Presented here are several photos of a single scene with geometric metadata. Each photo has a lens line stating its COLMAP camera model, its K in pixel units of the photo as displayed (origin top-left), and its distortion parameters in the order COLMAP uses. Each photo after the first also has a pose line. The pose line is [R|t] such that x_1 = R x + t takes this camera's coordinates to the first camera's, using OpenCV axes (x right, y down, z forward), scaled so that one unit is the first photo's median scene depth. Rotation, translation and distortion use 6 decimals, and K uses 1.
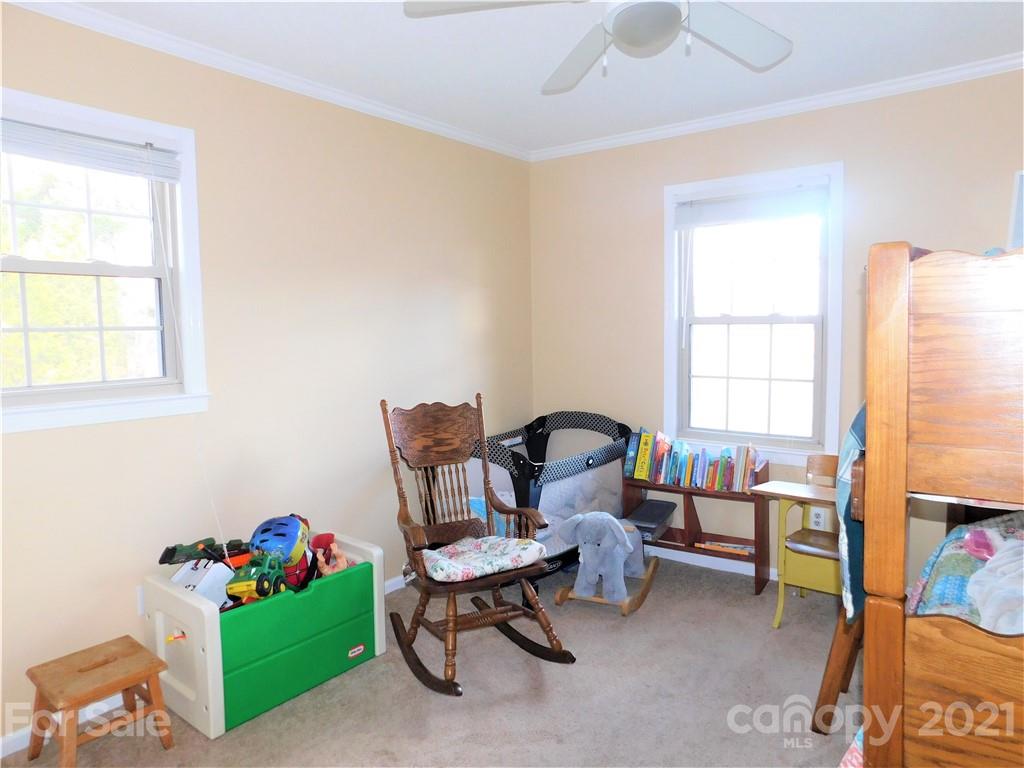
lens RADIAL K [[700.8, 0, 515.7], [0, 700.8, 382.6], [0, 0, 1]] dist [-0.014222, 0.032202]
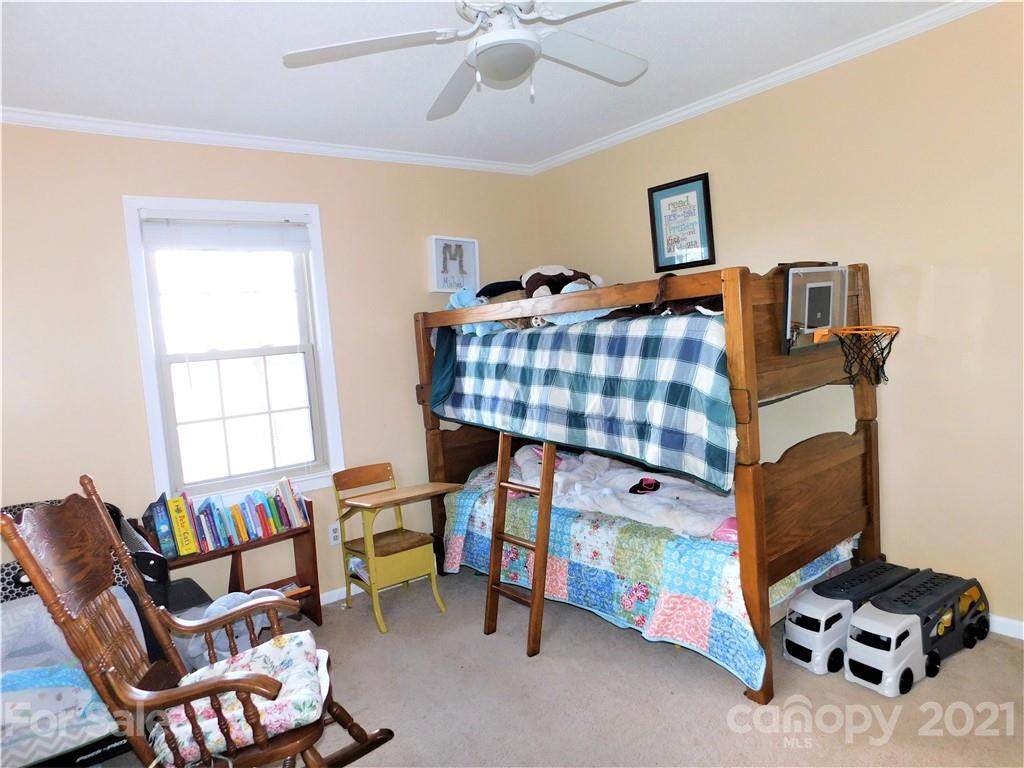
lens RADIAL K [[700.8, 0, 508.2], [0, 700.8, 386.7], [0, 0, 1]] dist [-0.014222, 0.032202]
pose [[0.246364, -0.076746, 0.966134, -0.487148], [0.155056, 0.987140, 0.038875, -0.025572], [-0.956694, 0.140227, 0.255096, 0.412274]]
